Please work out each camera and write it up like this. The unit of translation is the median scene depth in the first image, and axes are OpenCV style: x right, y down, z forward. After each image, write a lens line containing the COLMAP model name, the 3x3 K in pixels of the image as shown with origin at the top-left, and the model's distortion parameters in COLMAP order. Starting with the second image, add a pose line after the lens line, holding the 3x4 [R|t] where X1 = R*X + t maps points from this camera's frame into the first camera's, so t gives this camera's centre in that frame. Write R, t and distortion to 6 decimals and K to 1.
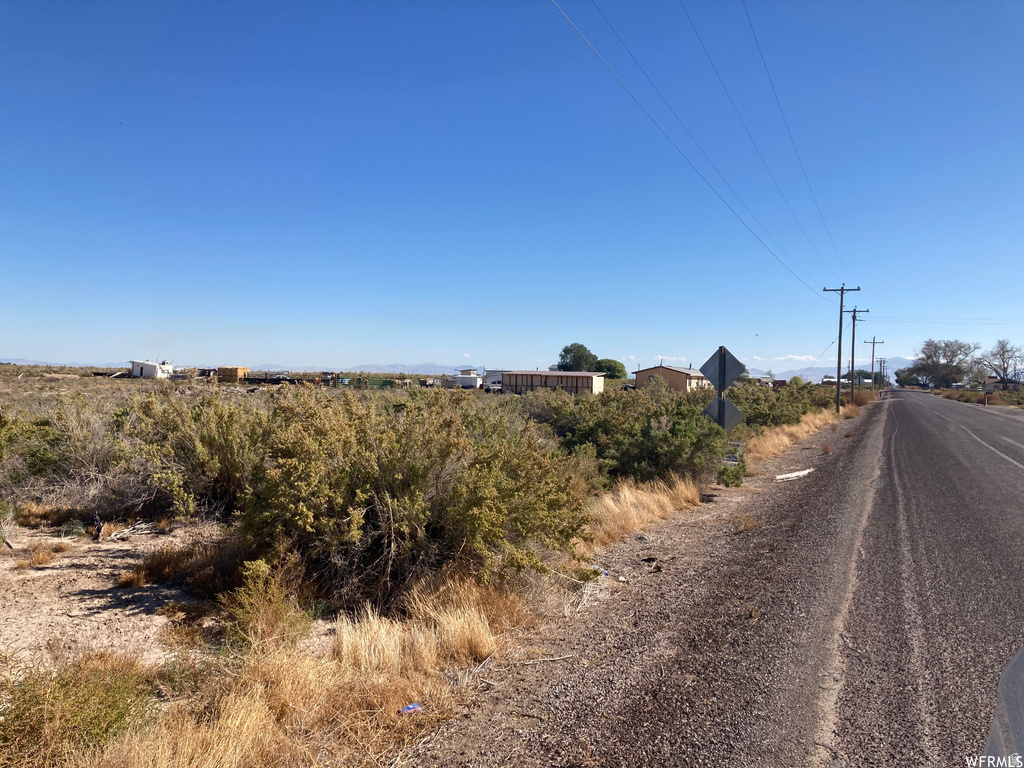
lens RADIAL K [[849.8, 0, 511.8], [0, 849.8, 373.2], [0, 0, 1]] dist [0.069362, -0.058140]
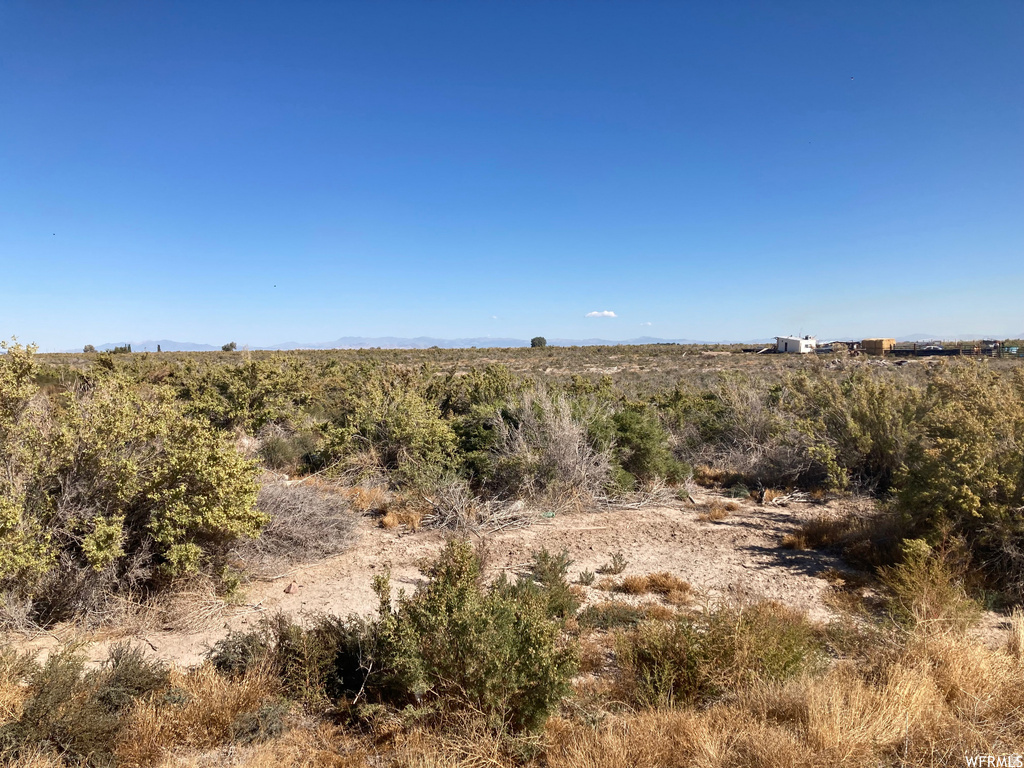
lens RADIAL K [[849.8, 0, 504.2], [0, 849.8, 380.5], [0, 0, 1]] dist [0.069362, -0.058140]
pose [[0.748577, -0.005986, -0.663021, 0.005157], [0.032097, 0.999114, 0.027219, -0.005673], [0.662271, -0.041657, 0.748106, -0.039642]]
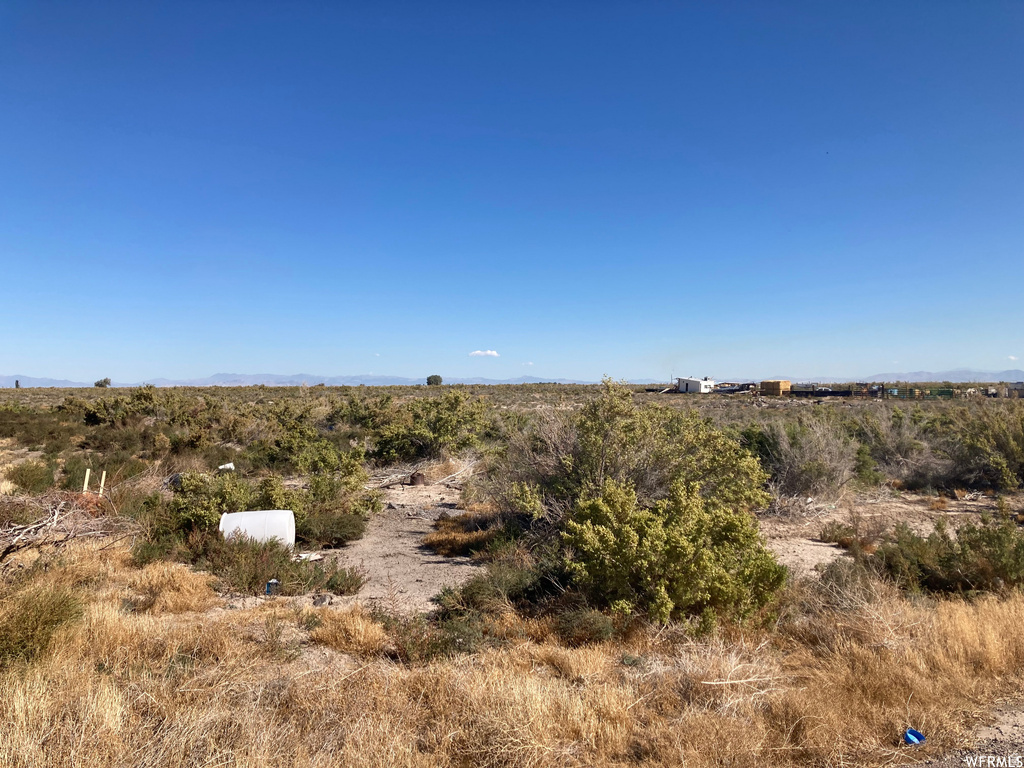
lens RADIAL K [[849.8, 0, 503.1], [0, 849.8, 380.8], [0, 0, 1]] dist [0.069362, -0.058140]
pose [[0.832365, -0.029002, -0.553468, -0.290905], [0.025723, 0.999575, -0.013692, -0.016786], [0.553630, -0.002840, 0.832758, -0.716602]]
